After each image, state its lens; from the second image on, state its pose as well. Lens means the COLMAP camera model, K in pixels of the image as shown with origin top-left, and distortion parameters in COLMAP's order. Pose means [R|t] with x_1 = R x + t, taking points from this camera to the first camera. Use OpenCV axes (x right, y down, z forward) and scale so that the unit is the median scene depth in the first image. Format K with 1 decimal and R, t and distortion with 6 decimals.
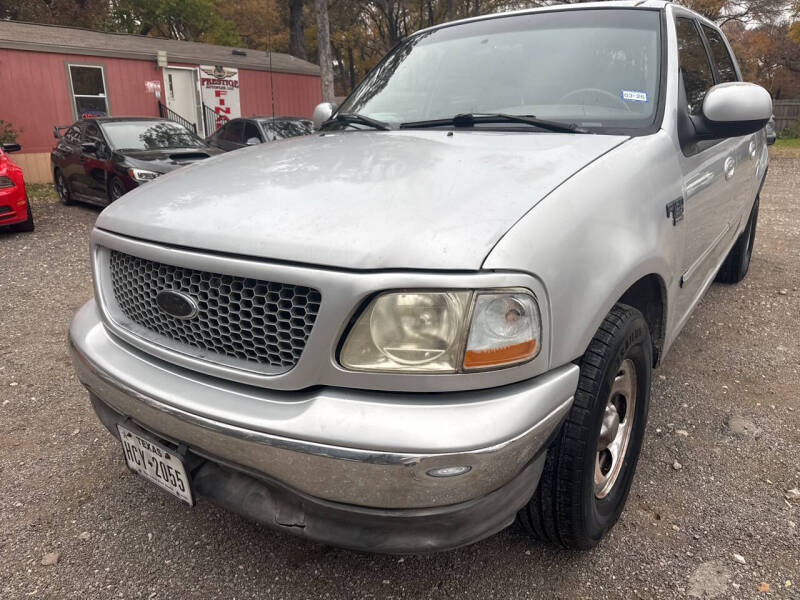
lens RADIAL K [[571.5, 0, 400.0], [0, 571.5, 300.0], [0, 0, 1]] dist [0.029604, -0.030253]
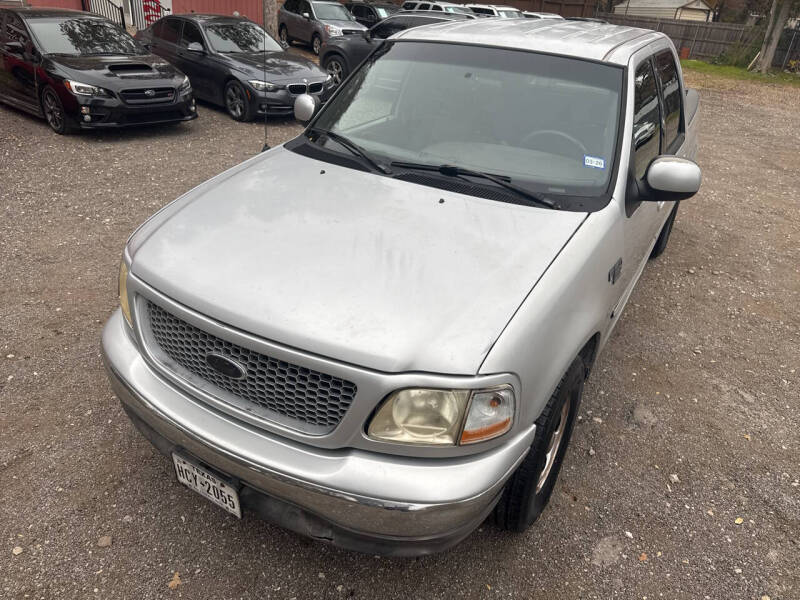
lens RADIAL K [[571.5, 0, 400.0], [0, 571.5, 300.0], [0, 0, 1]] dist [0.029604, -0.030253]
pose [[0.991737, 0.033812, 0.123753, -0.161487], [-0.055678, 0.982498, 0.177760, -0.344780], [-0.115576, -0.183181, 0.976262, -0.204803]]
